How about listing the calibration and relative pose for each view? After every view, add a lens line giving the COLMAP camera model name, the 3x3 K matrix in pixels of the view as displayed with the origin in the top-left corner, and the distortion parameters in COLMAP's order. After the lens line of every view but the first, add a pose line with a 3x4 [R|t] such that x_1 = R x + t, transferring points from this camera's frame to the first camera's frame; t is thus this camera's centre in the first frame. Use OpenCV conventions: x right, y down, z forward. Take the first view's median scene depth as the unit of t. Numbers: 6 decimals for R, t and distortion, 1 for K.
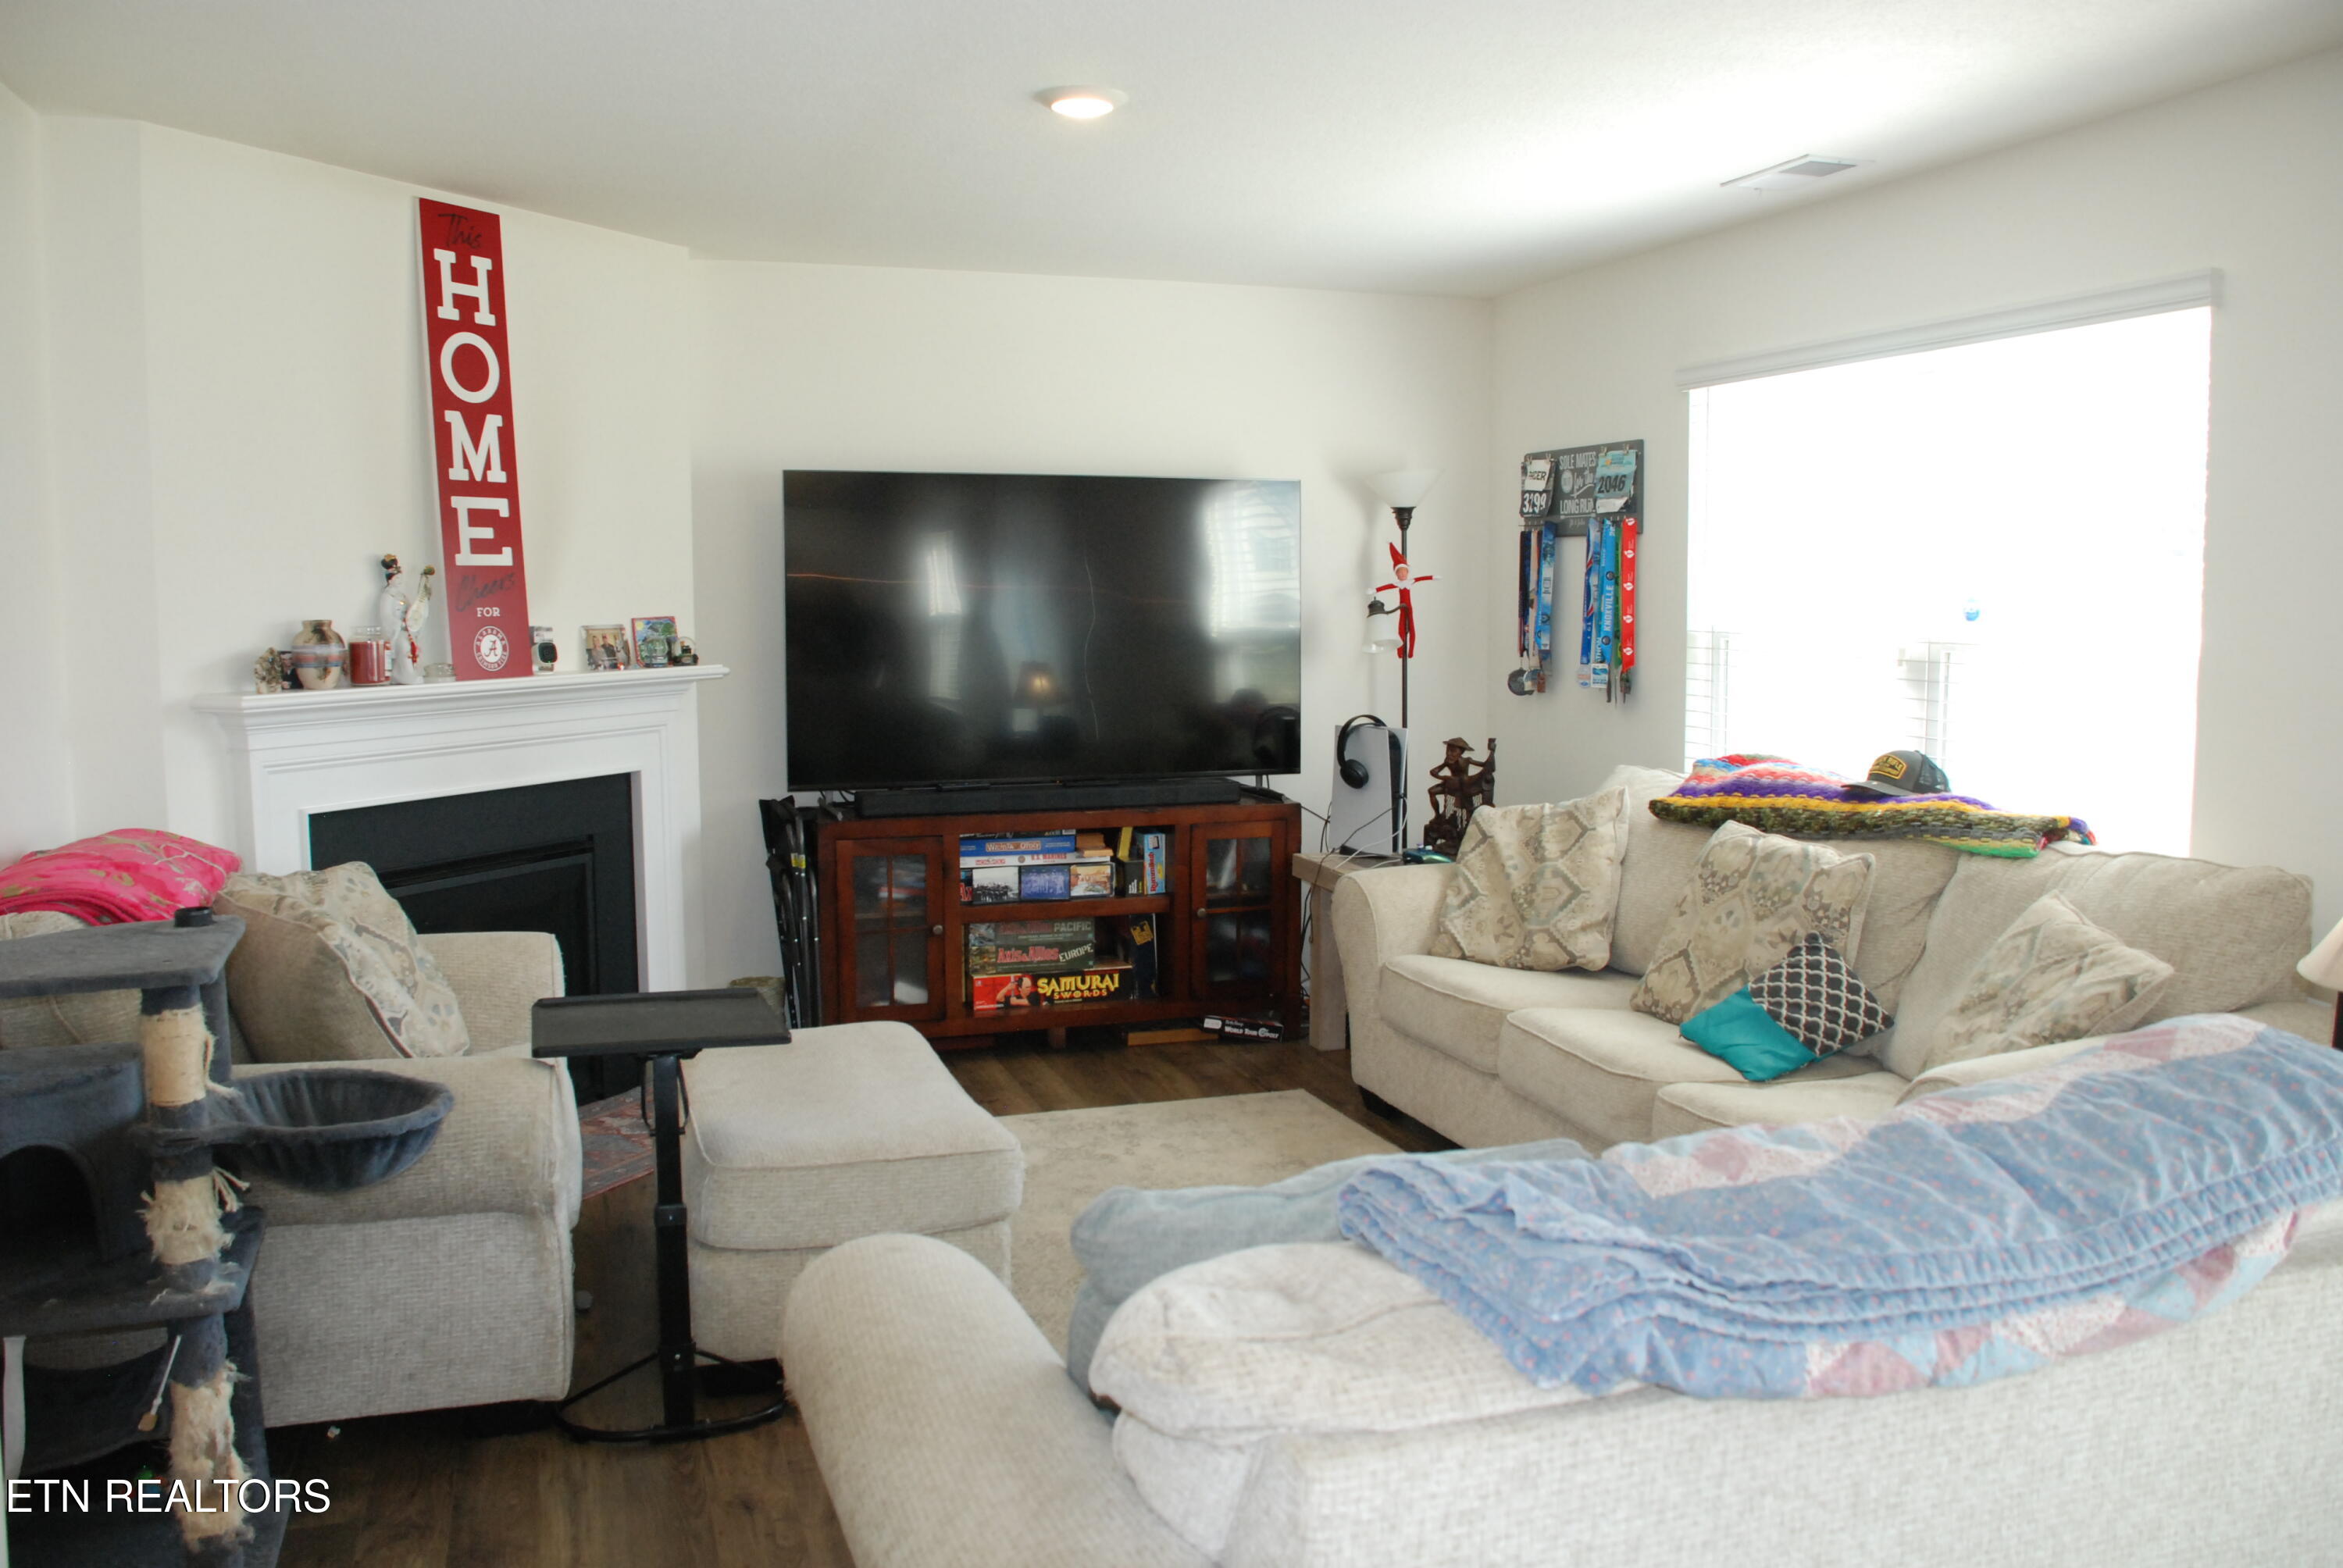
lens RADIAL K [[1844.2, 0, 1161.9], [0, 1844.2, 780.2], [0, 0, 1]] dist [-0.151076, 0.108149]
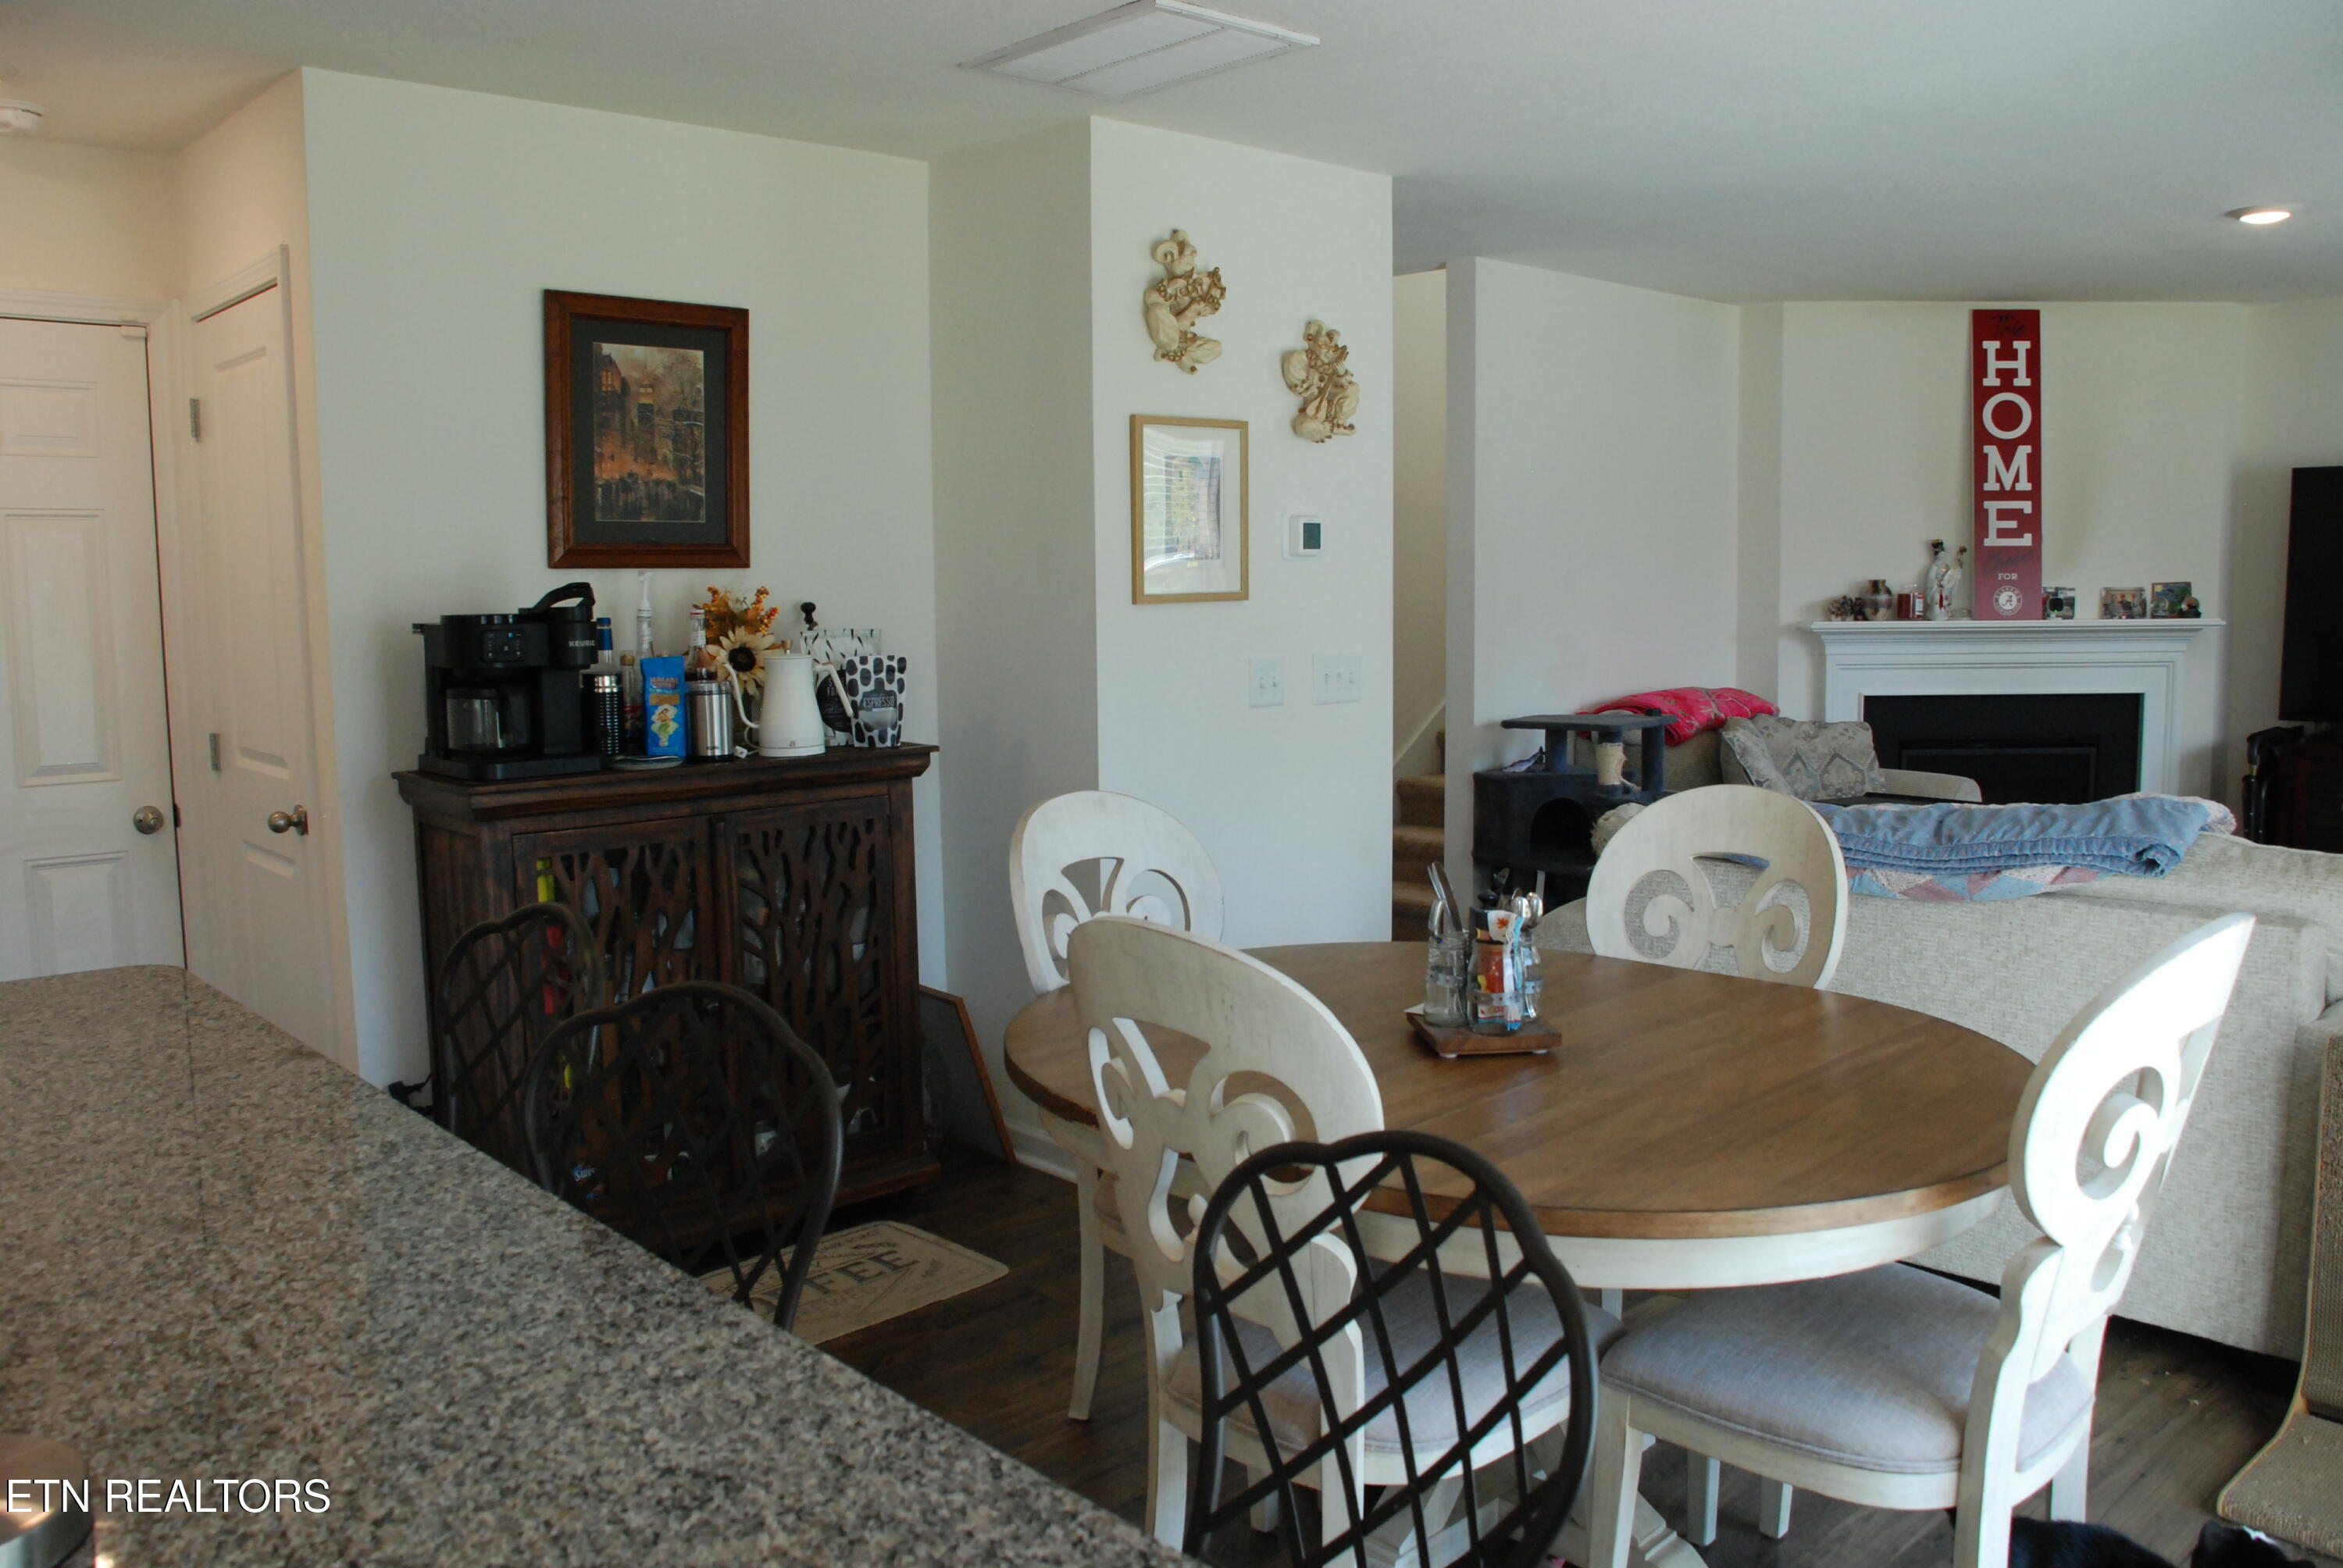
lens RADIAL K [[1844.2, 0, 1161.9], [0, 1844.2, 780.2], [0, 0, 1]] dist [-0.151076, 0.108149]
pose [[0.388386, 0.099878, -0.916068, 0.754302], [-0.079744, 0.994022, 0.074569, 0.022114], [0.918040, 0.044090, 0.394029, -0.241940]]
